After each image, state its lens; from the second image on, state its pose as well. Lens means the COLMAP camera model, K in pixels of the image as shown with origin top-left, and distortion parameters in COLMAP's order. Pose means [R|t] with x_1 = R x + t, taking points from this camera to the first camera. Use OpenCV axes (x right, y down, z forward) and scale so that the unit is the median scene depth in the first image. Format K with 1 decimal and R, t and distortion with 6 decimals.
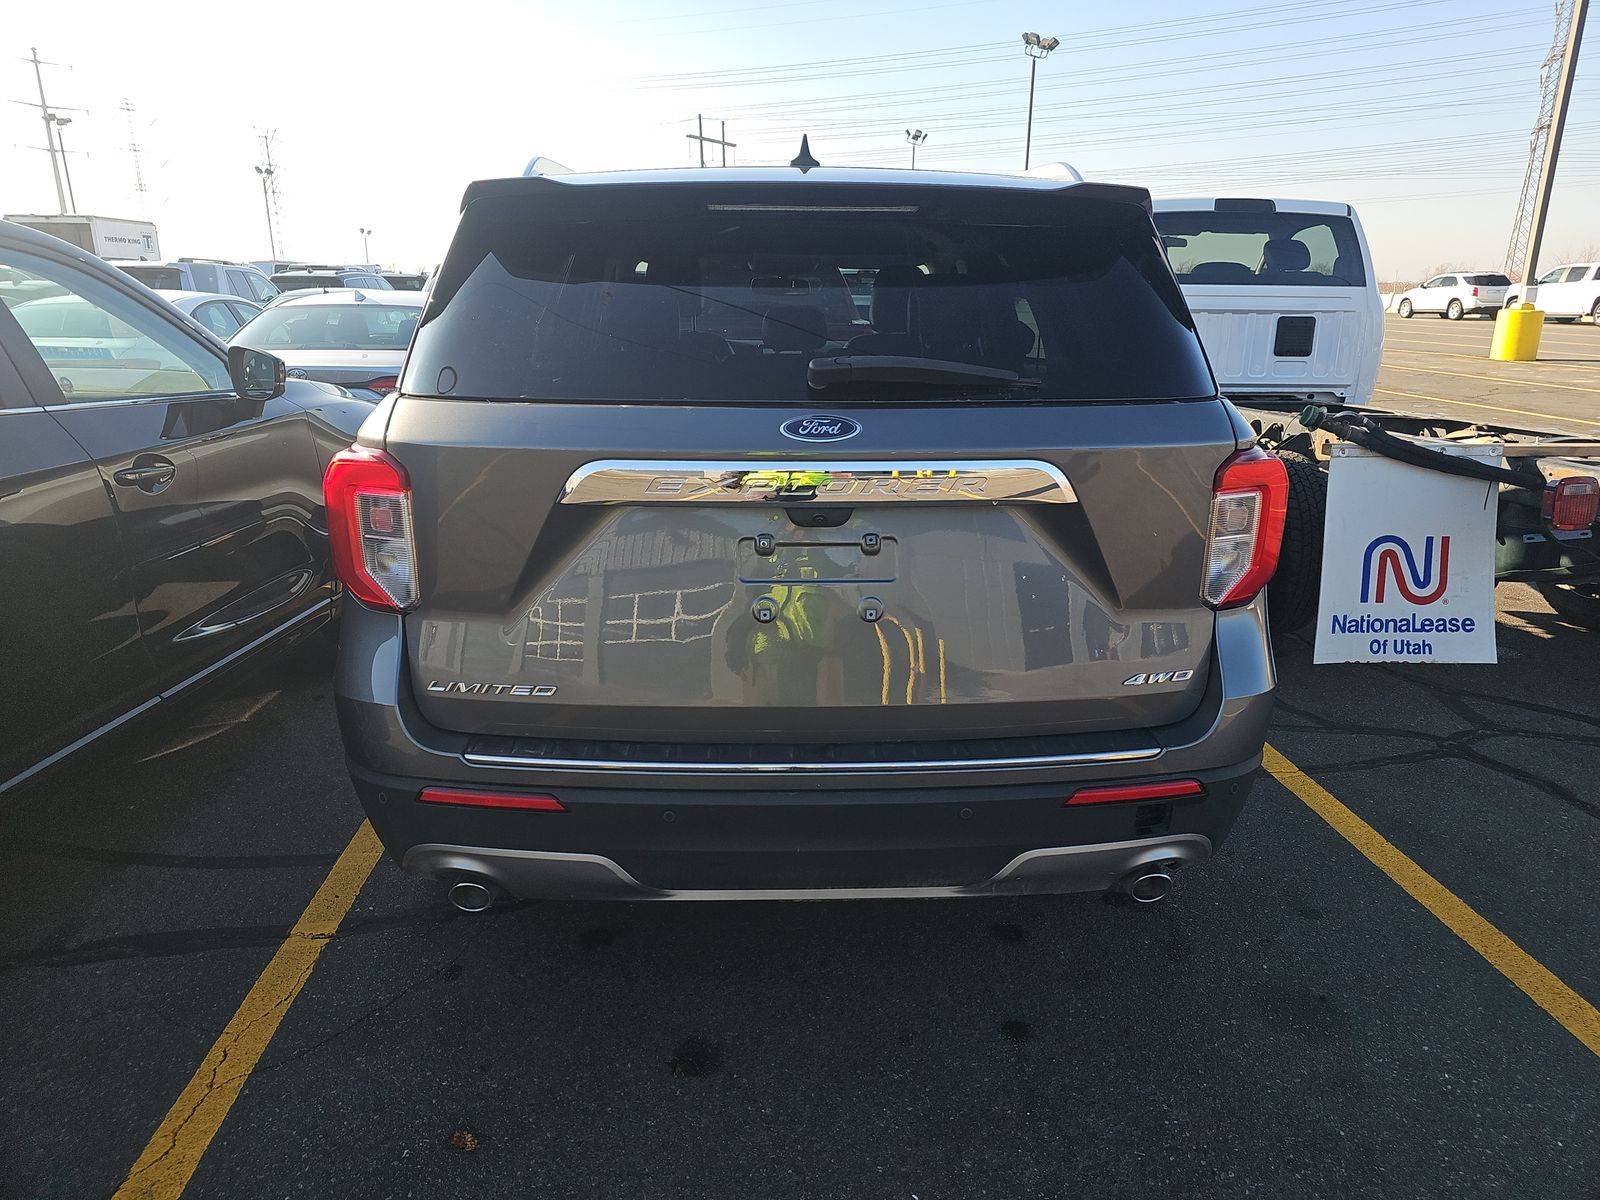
lens RADIAL K [[1047.0, 0, 803.1], [0, 1047.0, 596.4], [0, 0, 1]] dist [0.006098, 0.000578]
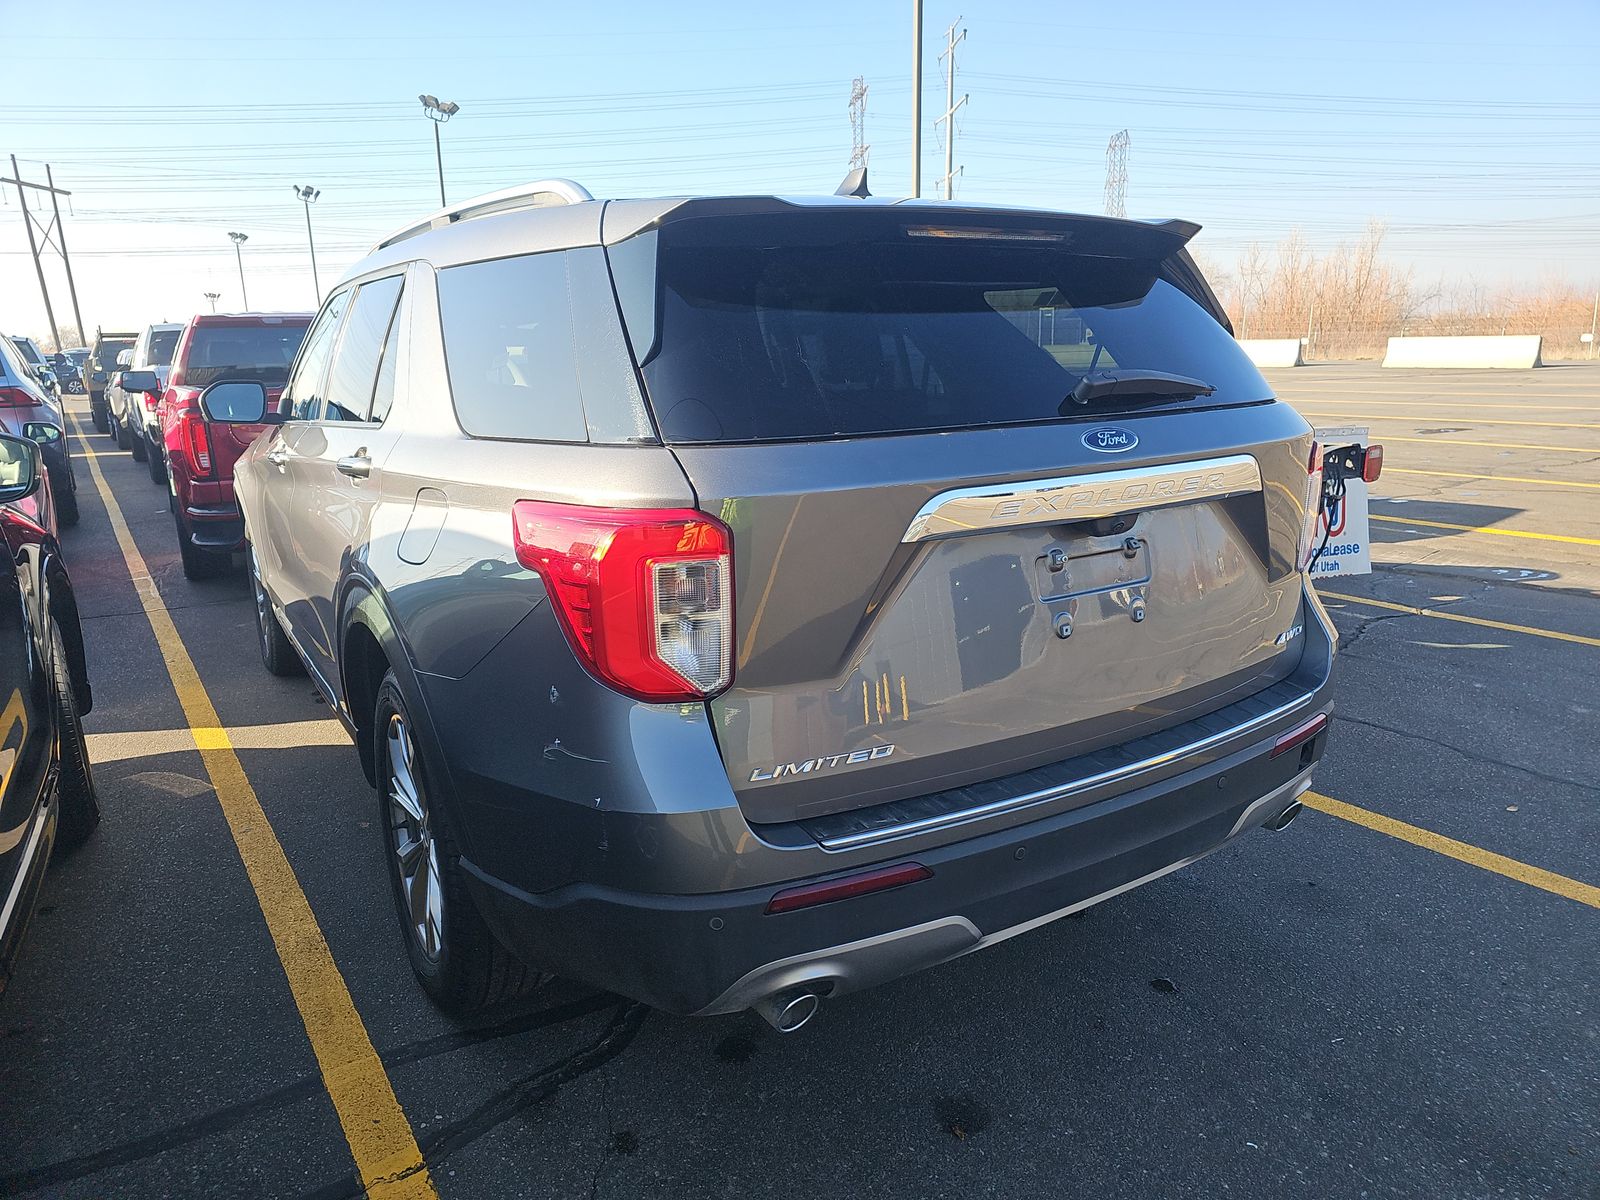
lens RADIAL K [[1046.2, 0, 801.3], [0, 1046.2, 600.4], [0, 0, 1]] dist [0.002110, -0.000163]
pose [[0.863386, -0.141433, 0.484316, -0.681677], [0.165573, 0.986171, -0.007178, -0.040568], [-0.476603, 0.086387, 0.874864, 0.219171]]
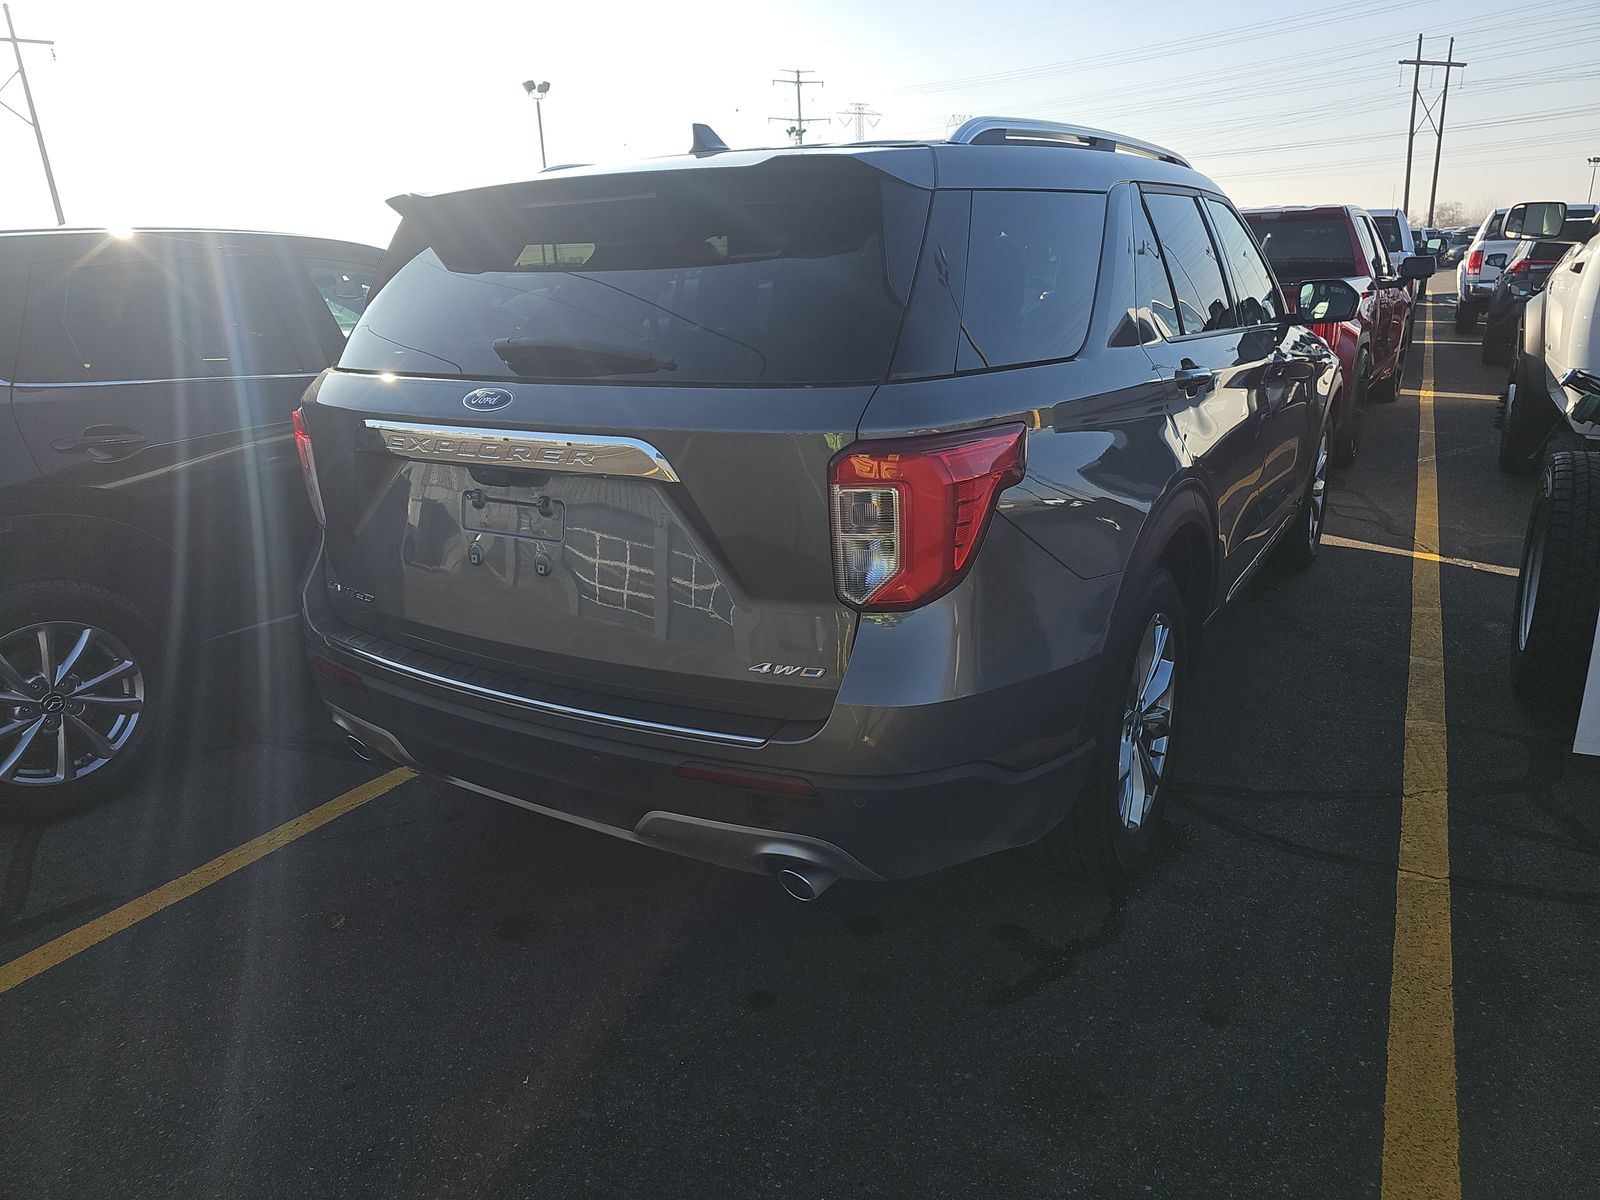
lens RADIAL K [[1089.2, 0, 799.0], [0, 1089.2, 625.7], [0, 0, 1]] dist [0.006433, 0.001309]
pose [[0.837757, 0.141955, -0.527268, 0.801749], [-0.119875, 0.989873, 0.076035, -0.038471], [0.532722, -0.000492, 0.846290, 0.133075]]
